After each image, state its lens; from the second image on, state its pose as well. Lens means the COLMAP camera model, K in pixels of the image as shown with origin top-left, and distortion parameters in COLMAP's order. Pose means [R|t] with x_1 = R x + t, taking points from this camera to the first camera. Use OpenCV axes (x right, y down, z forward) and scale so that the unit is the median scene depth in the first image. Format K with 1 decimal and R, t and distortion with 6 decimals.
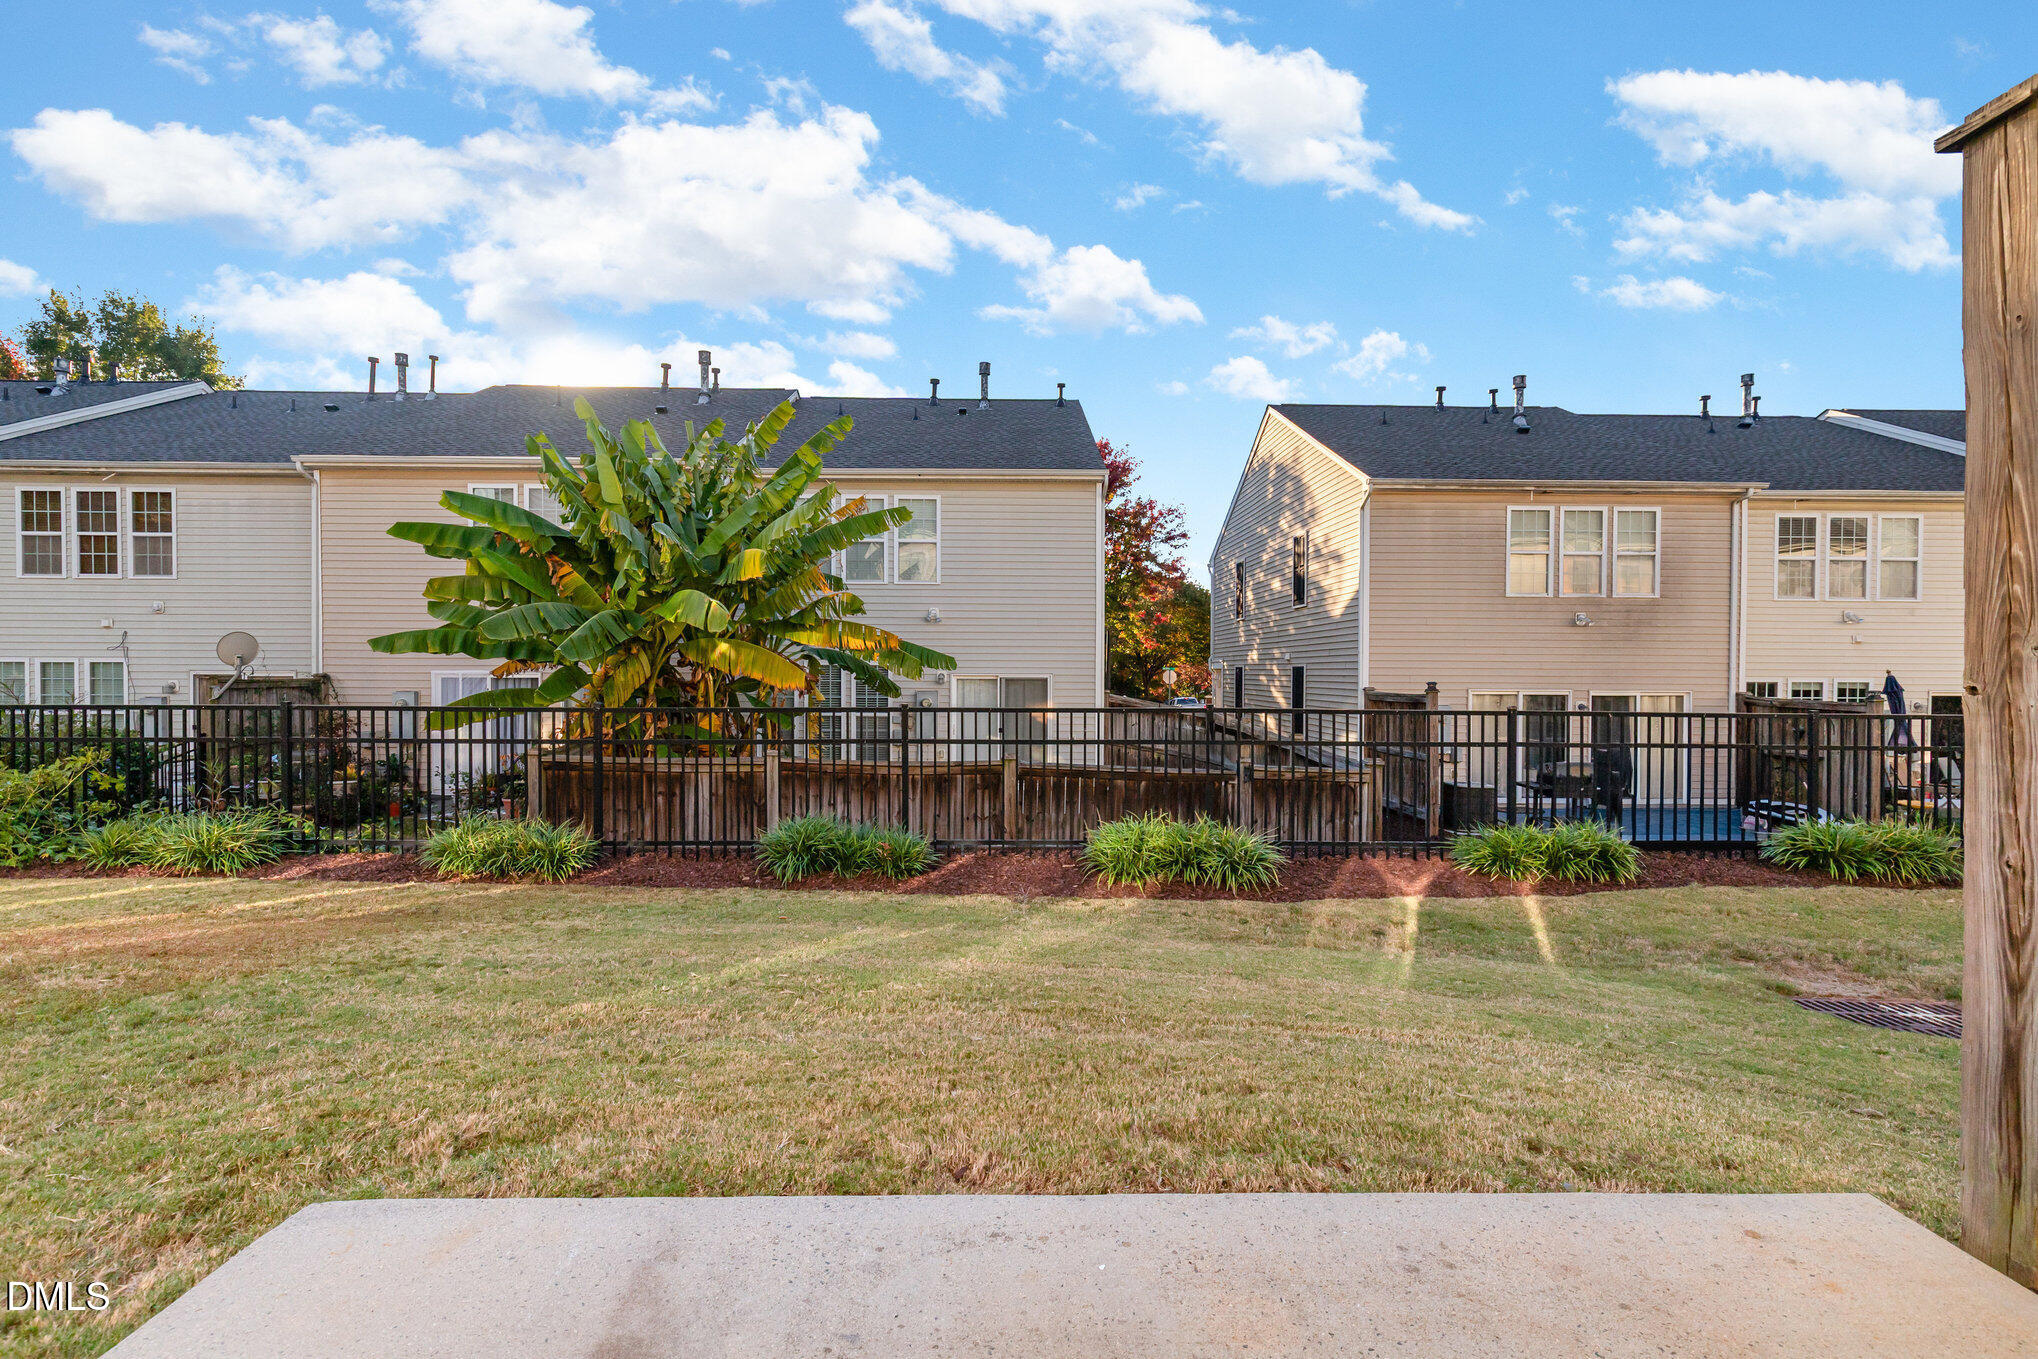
lens RADIAL K [[920.9, 0, 1013.5], [0, 920.9, 682.1], [0, 0, 1]] dist [0.009715, -0.001630]
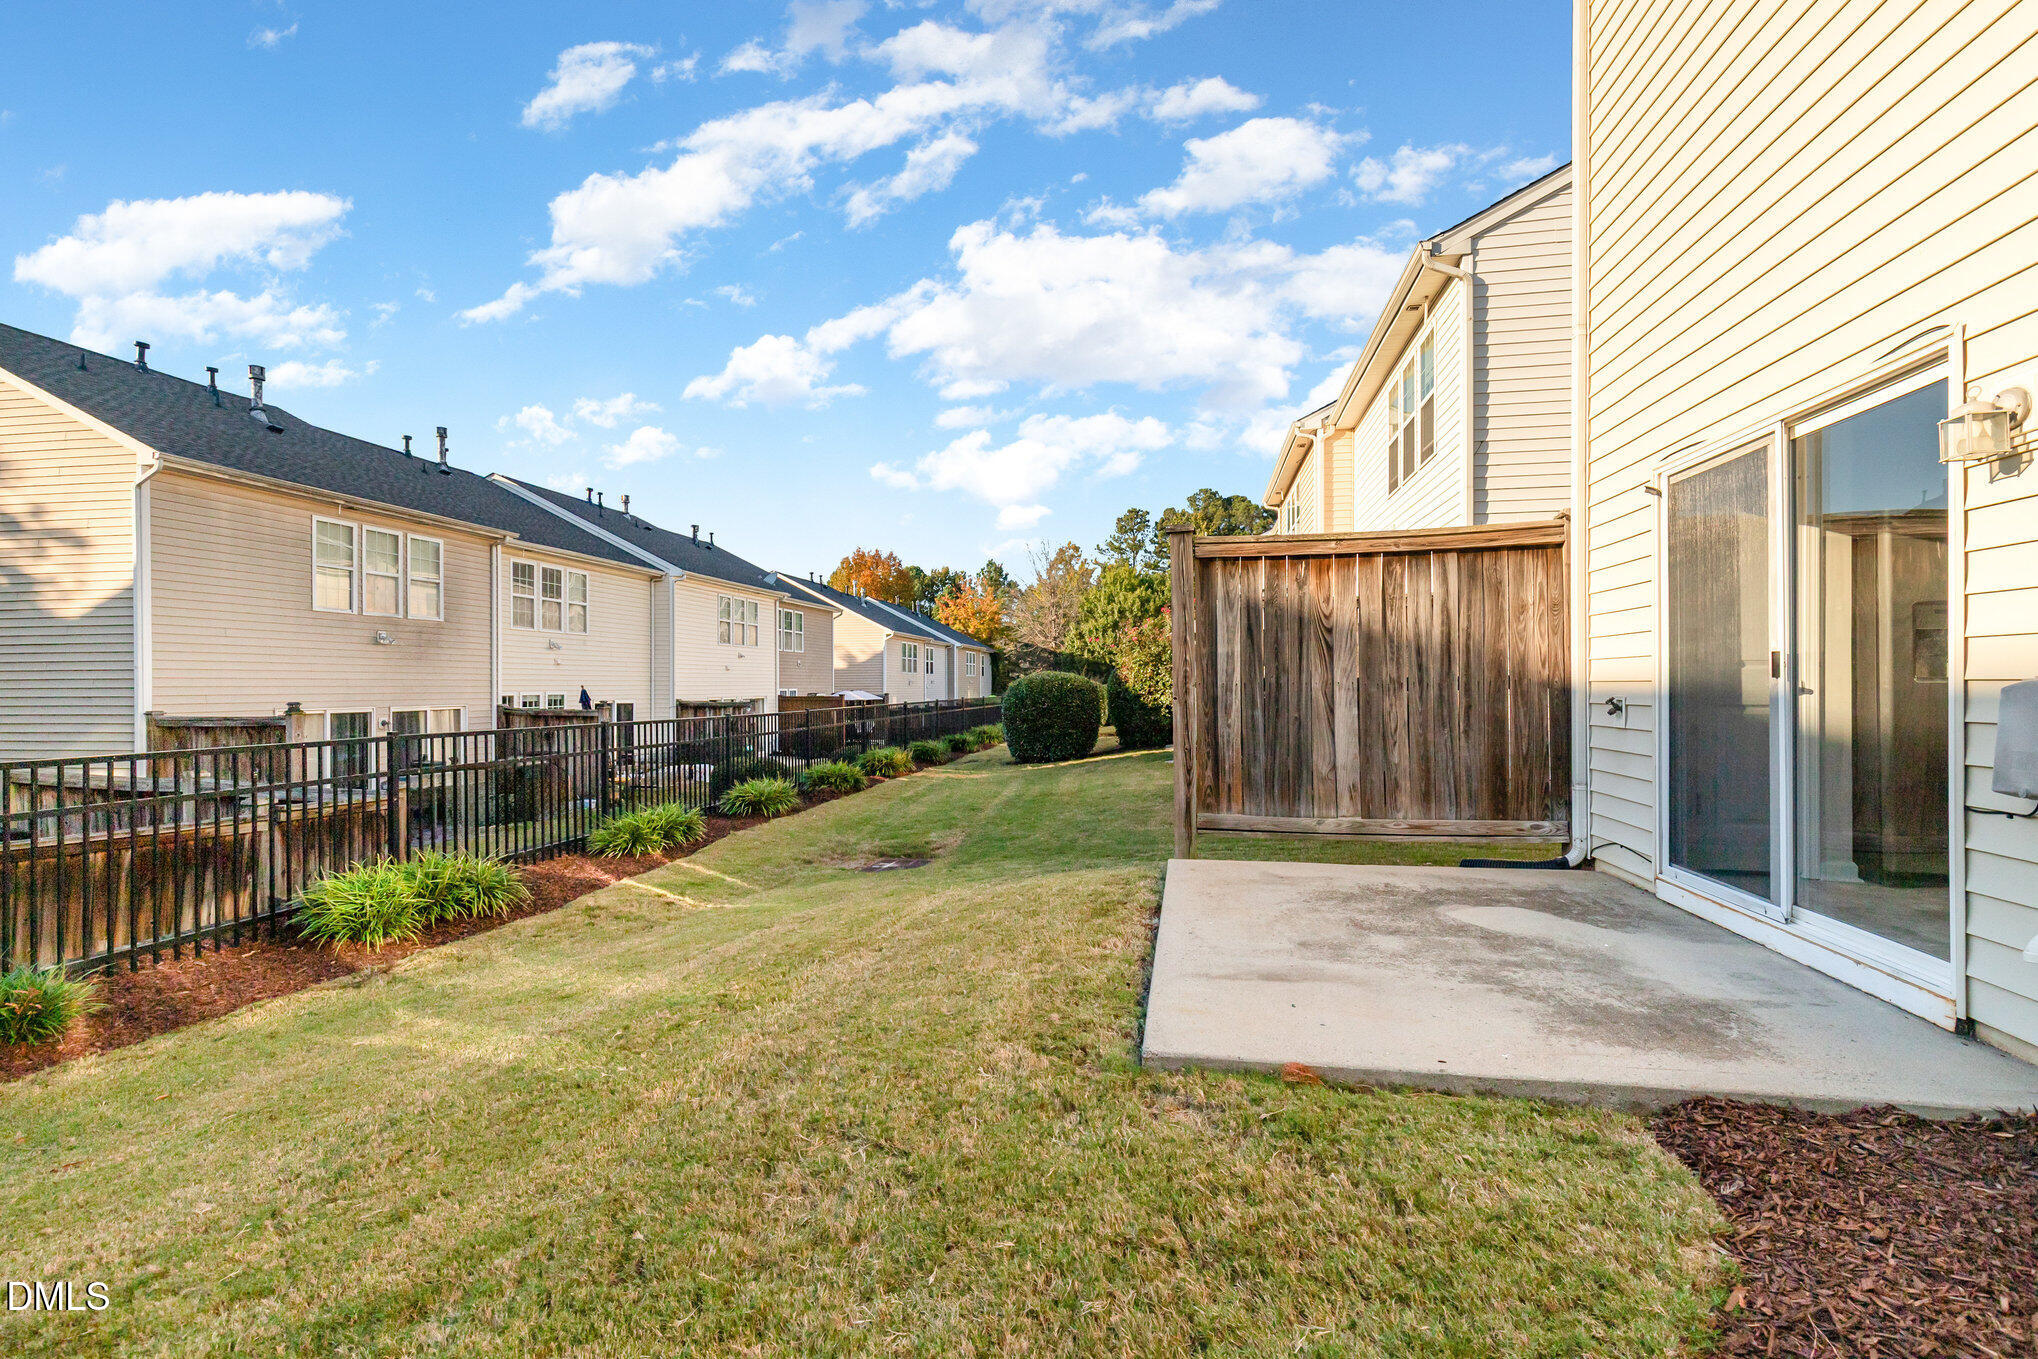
lens RADIAL K [[920.9, 0, 1018.9], [0, 920.9, 691.6], [0, 0, 1]] dist [0.009715, -0.001630]
pose [[0.206207, -0.012899, 0.978423, -0.247668], [0.015616, 0.999829, 0.009890, -0.007172], [-0.978384, 0.013240, 0.206373, 0.093559]]
